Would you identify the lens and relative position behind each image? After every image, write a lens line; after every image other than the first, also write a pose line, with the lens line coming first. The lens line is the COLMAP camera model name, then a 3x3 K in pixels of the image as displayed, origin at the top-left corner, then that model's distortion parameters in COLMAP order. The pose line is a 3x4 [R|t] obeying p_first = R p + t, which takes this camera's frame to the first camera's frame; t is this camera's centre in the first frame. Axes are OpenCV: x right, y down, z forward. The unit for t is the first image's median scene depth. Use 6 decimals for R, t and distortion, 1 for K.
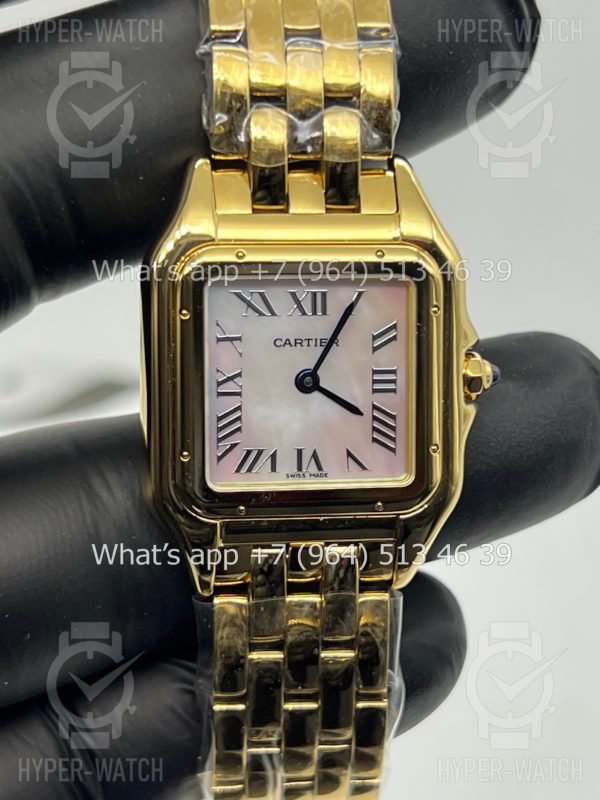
lens RADIAL K [[1957.9, 0, 293.1], [0, 1957.9, 396.3], [0, 0, 1]] dist [0.176429, 0.000000]
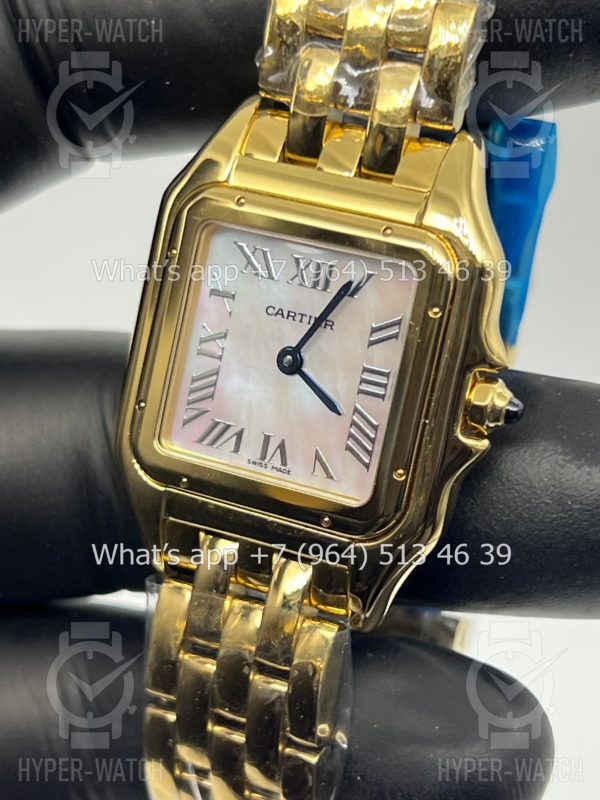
lens RADIAL K [[1957.9, 0, 308.6], [0, 1957.9, 400.1], [0, 0, 1]] dist [0.176429, 0.000000]
pose [[0.812395, 0.227303, -0.536981, 0.486517], [-0.265076, 0.964201, 0.007113, 0.000742], [0.519374, 0.136563, 0.843564, 0.268307]]
